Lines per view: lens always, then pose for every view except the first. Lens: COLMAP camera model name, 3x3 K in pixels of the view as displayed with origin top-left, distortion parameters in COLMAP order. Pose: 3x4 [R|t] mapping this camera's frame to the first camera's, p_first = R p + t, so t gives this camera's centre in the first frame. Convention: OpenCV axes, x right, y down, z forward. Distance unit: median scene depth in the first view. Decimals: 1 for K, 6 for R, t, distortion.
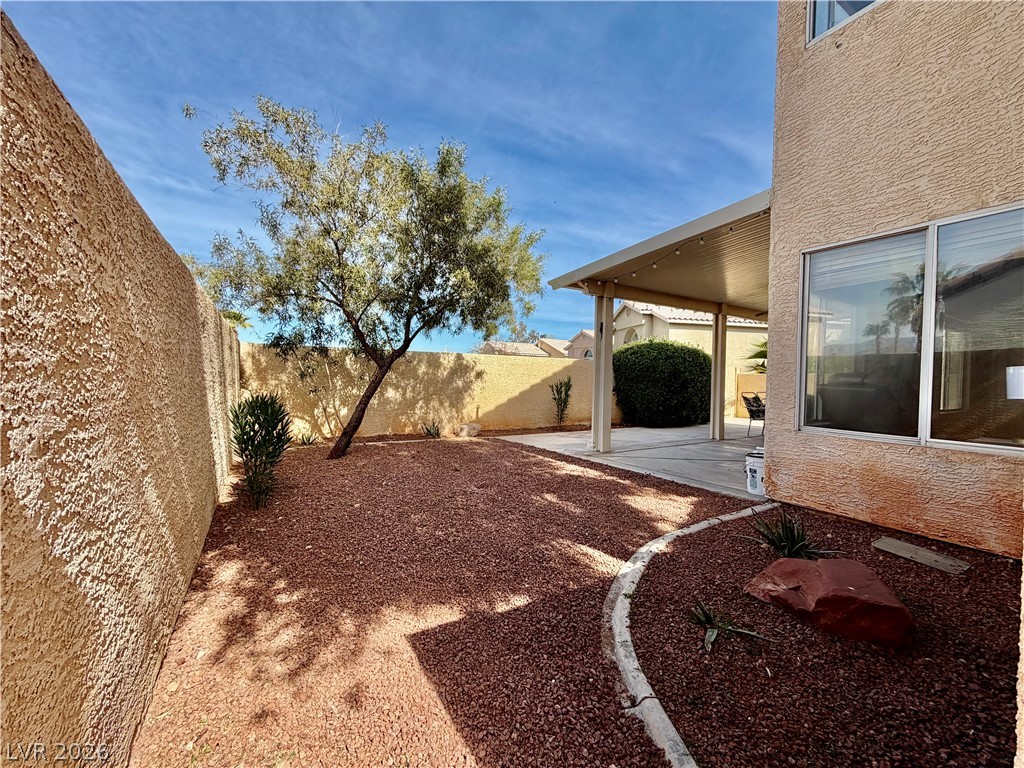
lens RADIAL K [[406.2, 0, 510.3], [0, 406.2, 384.1], [0, 0, 1]] dist [0.002496, 0.000250]
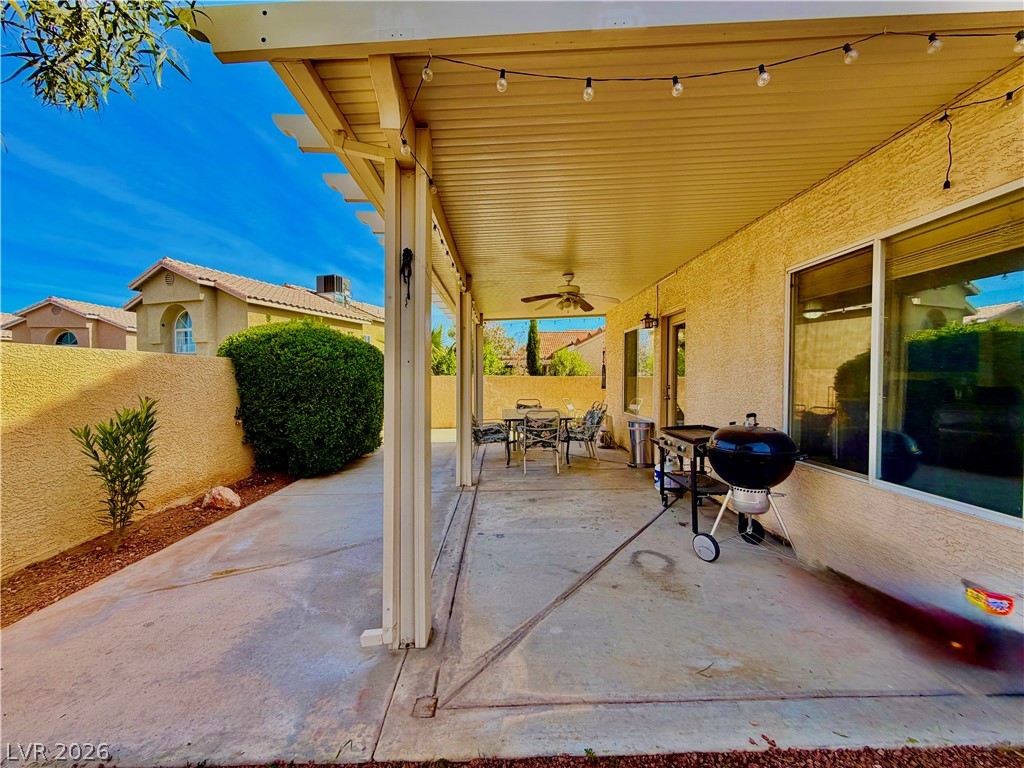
lens RADIAL K [[406.2, 0, 509.4], [0, 406.2, 386.4], [0, 0, 1]] dist [0.002496, 0.000250]
pose [[0.507057, -0.039822, 0.860992, -0.007876], [0.022171, 0.999204, 0.033158, -0.033470], [-0.861627, 0.002276, 0.507537, 0.487887]]
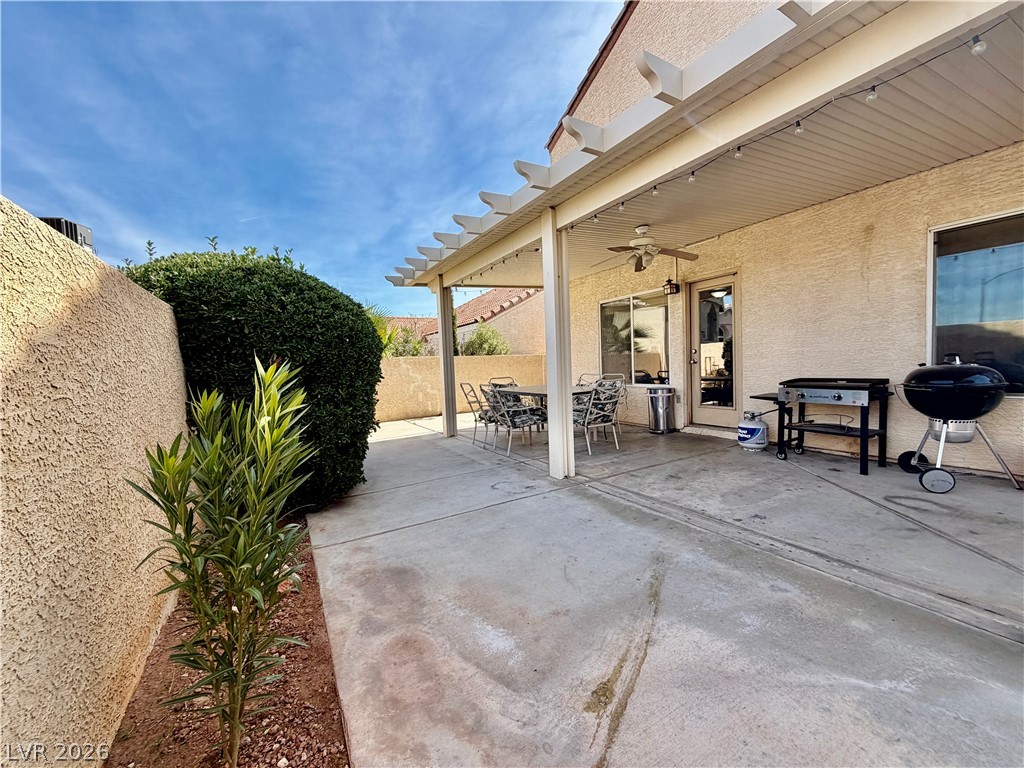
lens RADIAL K [[406.2, 0, 510.7], [0, 406.2, 387.1], [0, 0, 1]] dist [0.002496, 0.000250]
pose [[0.025648, -0.078265, 0.996603, -0.000467], [0.053325, 0.995618, 0.076815, -0.015498], [-0.998248, 0.051174, 0.029709, 0.861646]]
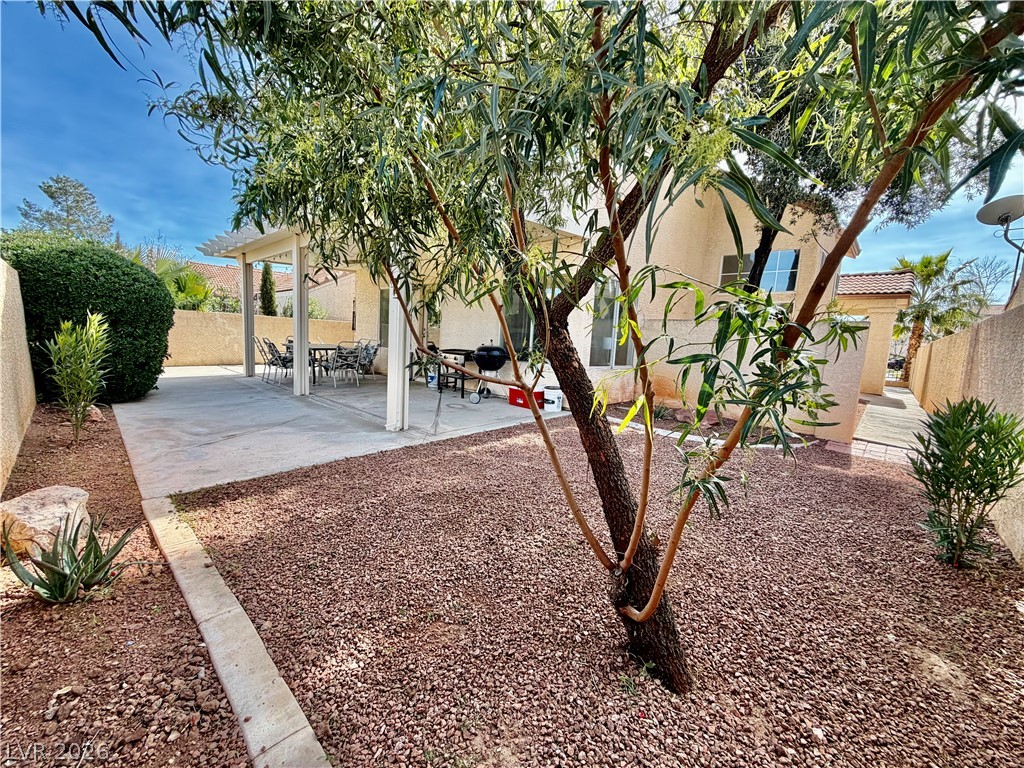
lens RADIAL K [[406.2, 0, 507.1], [0, 406.2, 384.9], [0, 0, 1]] dist [0.002496, 0.000250]
pose [[-0.254545, -0.147369, 0.955766, -0.371926], [-0.042449, 0.989071, 0.141199, -0.021254], [-0.966129, -0.004630, -0.258019, 0.651072]]
